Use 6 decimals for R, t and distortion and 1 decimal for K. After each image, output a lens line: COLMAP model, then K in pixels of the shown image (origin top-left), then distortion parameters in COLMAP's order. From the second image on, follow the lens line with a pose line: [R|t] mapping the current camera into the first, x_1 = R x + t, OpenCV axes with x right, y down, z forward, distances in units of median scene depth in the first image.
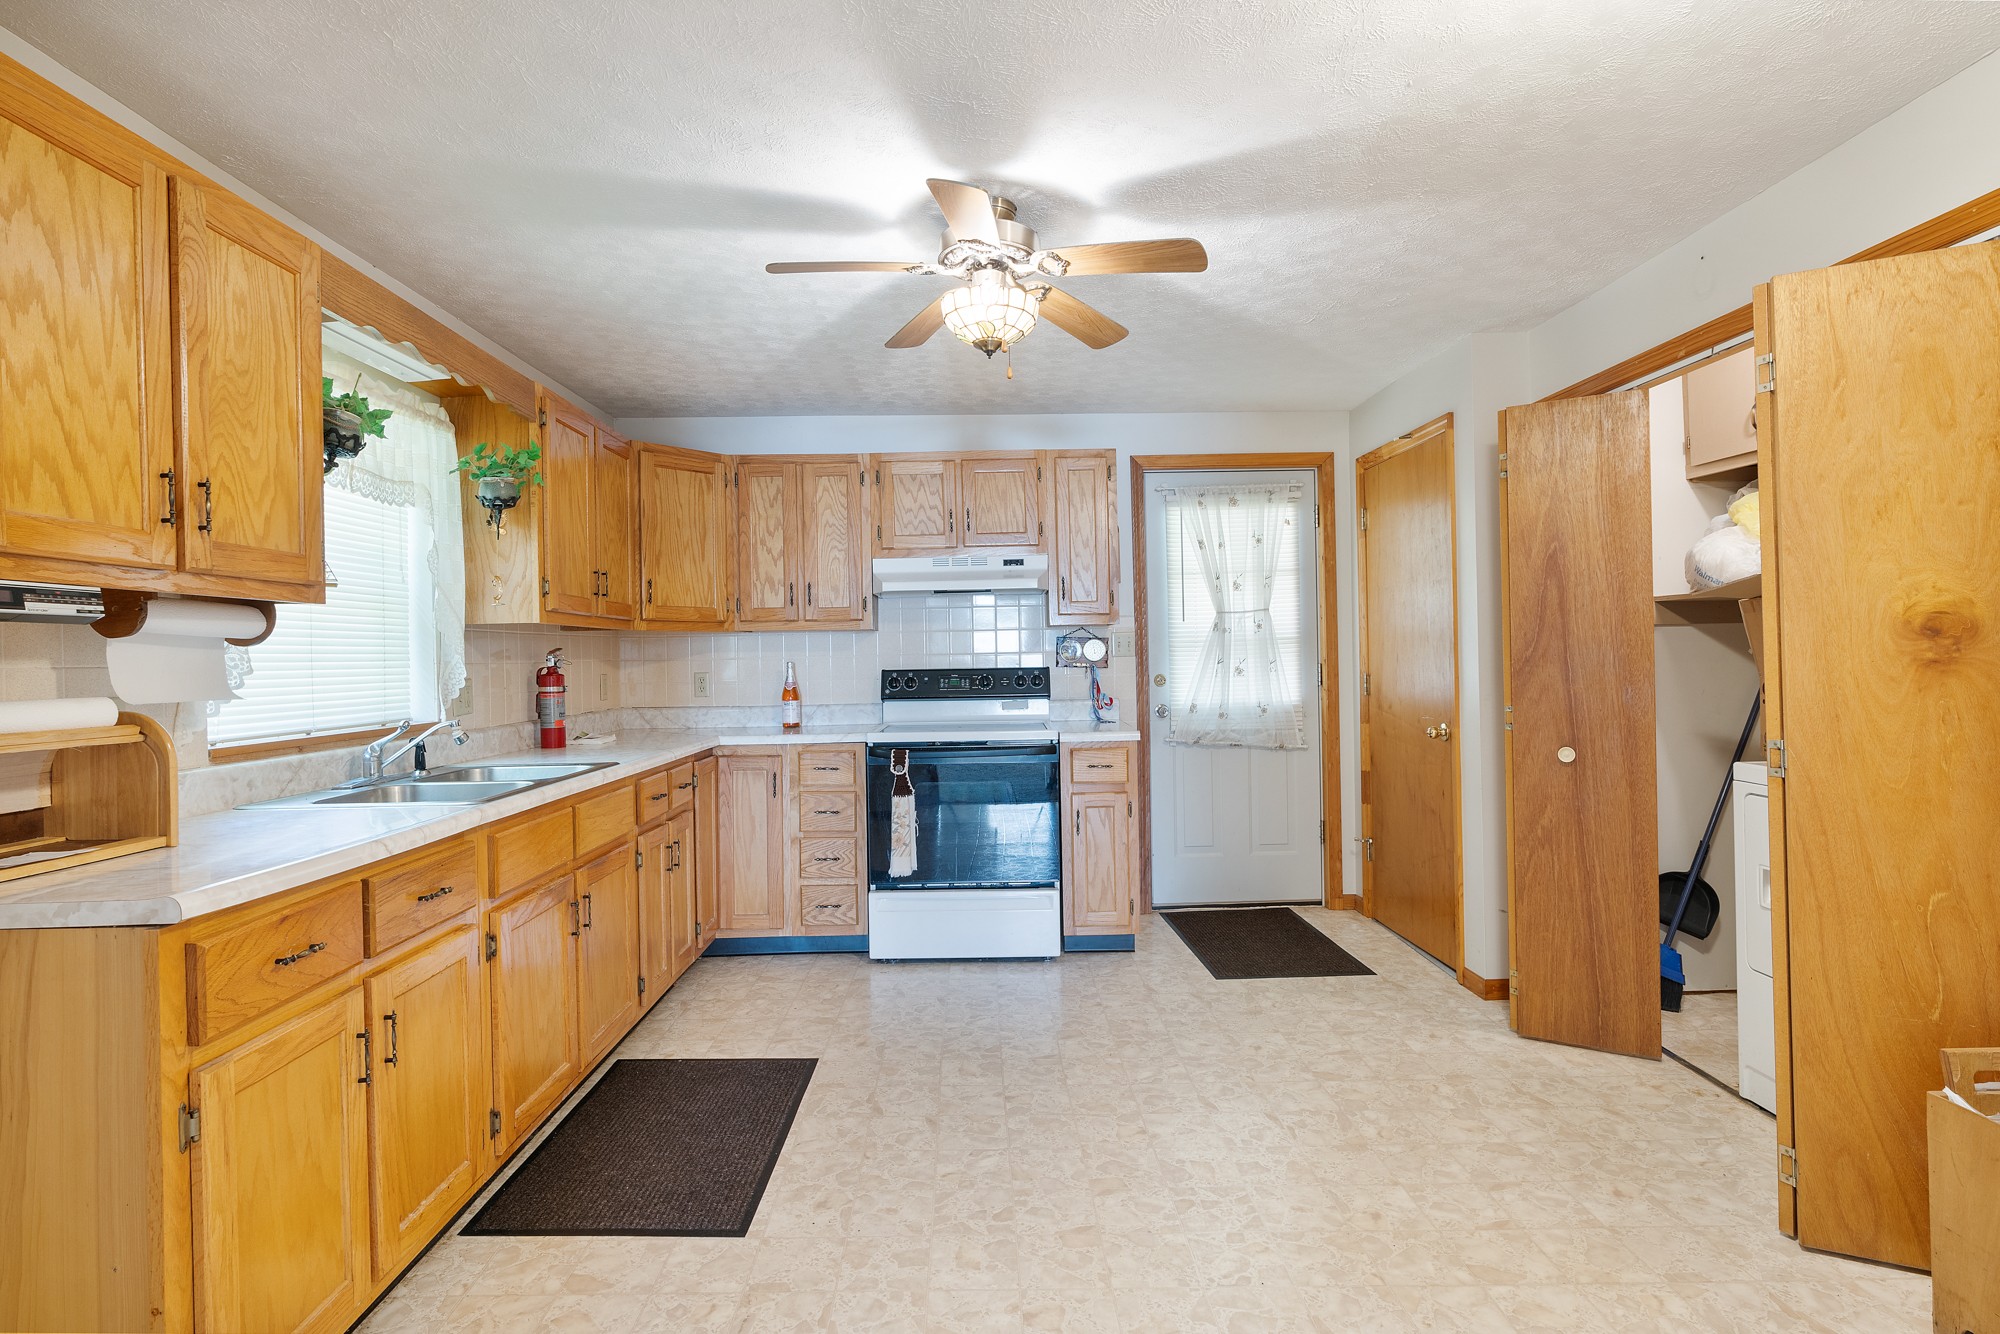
lens RADIAL K [[947.1, 0, 914.1], [0, 947.1, 659.9], [0, 0, 1]] dist [-0.009165, 0.003908]
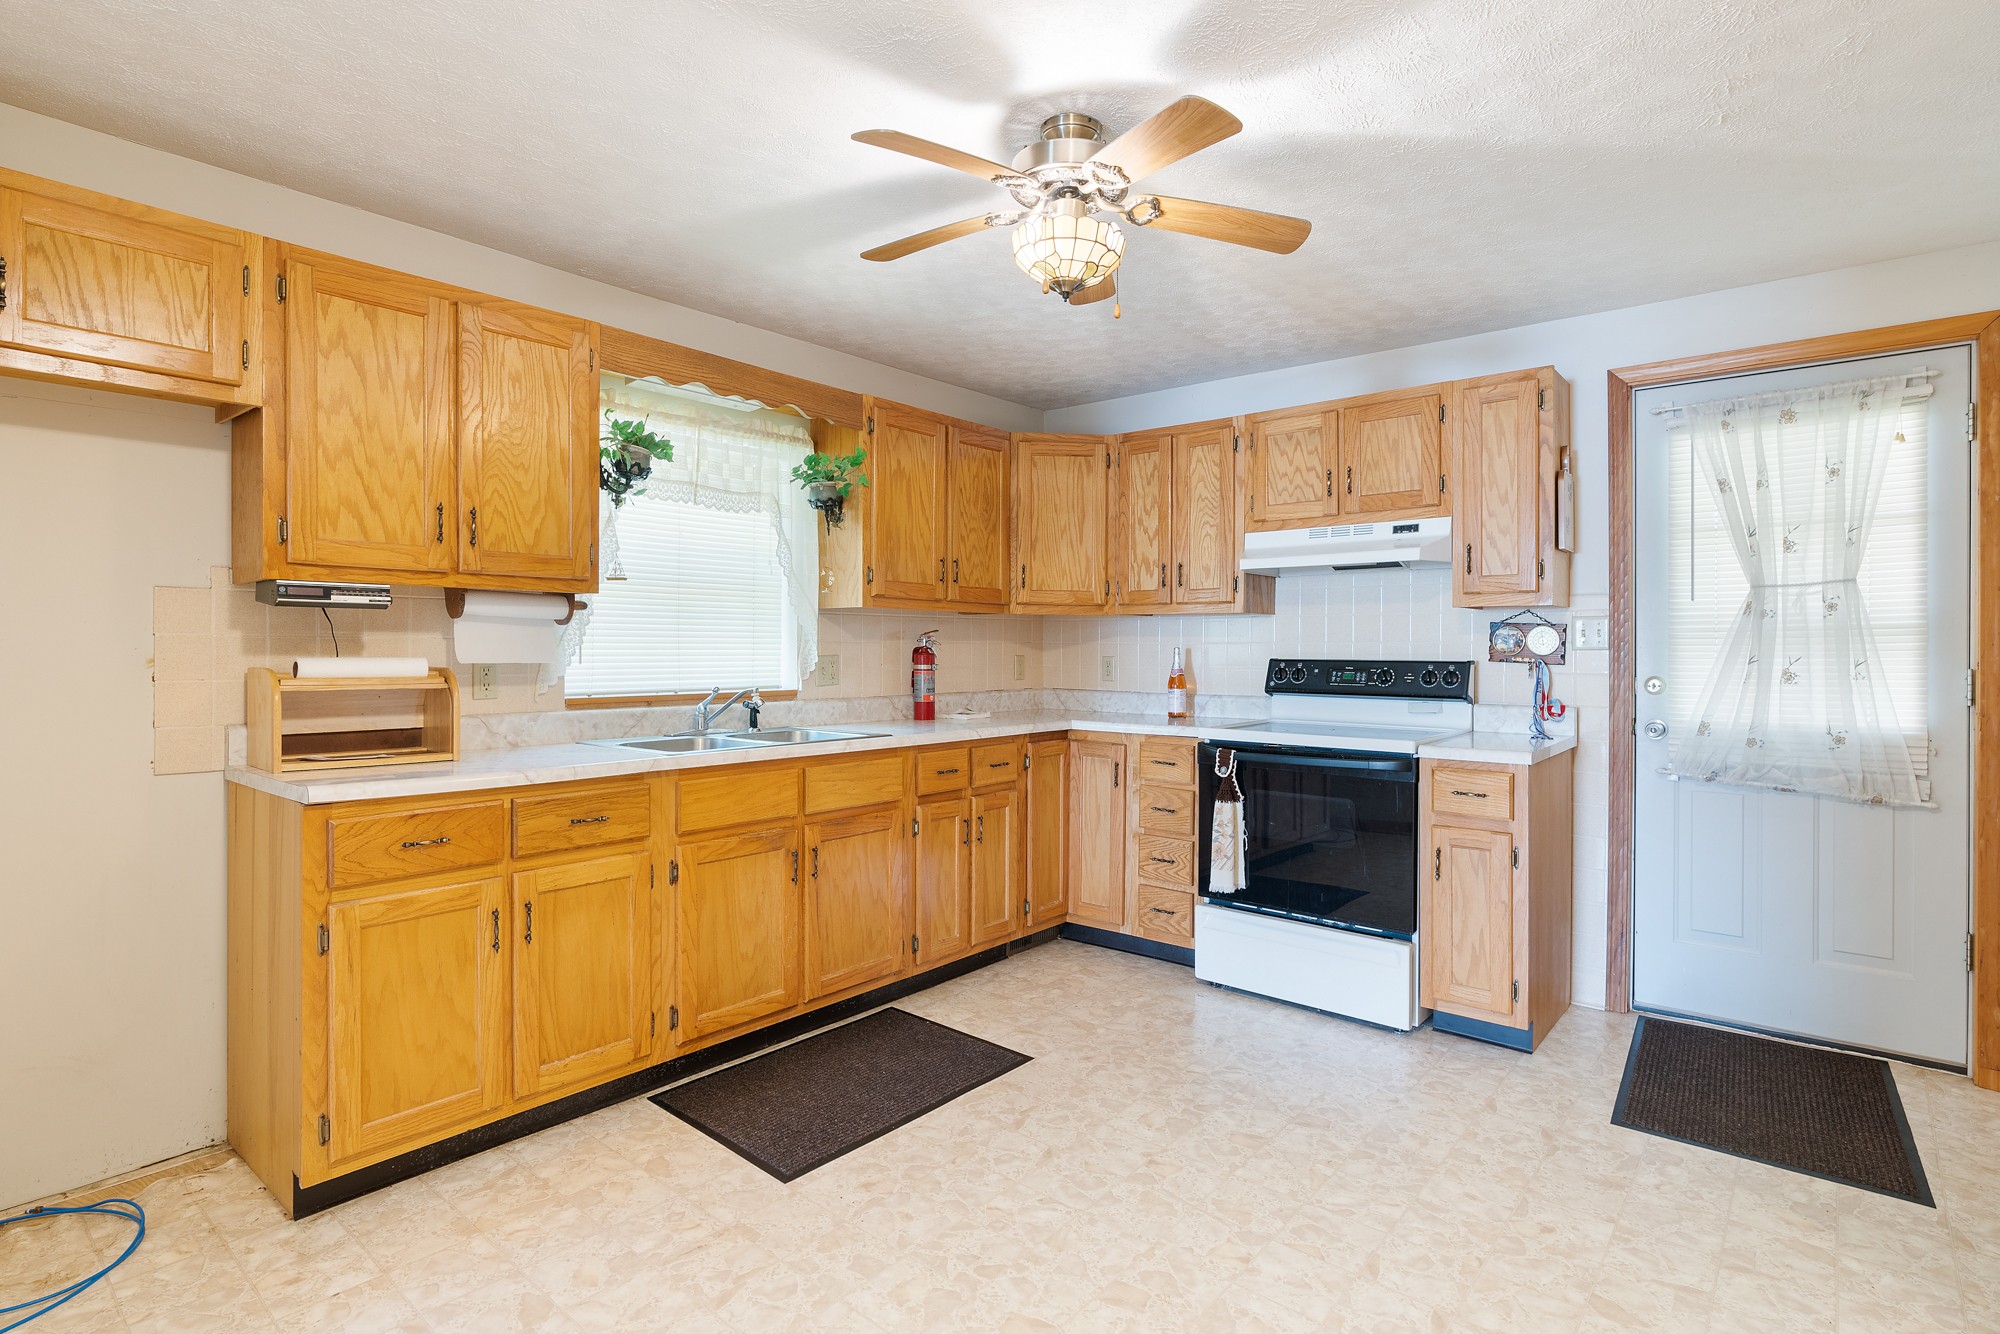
lens RADIAL K [[947.1, 0, 983.3], [0, 947.1, 649.8], [0, 0, 1]] dist [-0.009165, 0.003908]
pose [[0.781717, 0.023184, -0.623202, 0.391433], [-0.019757, 0.999728, 0.012409, -0.004543], [0.623321, 0.002613, 0.781962, 0.186212]]
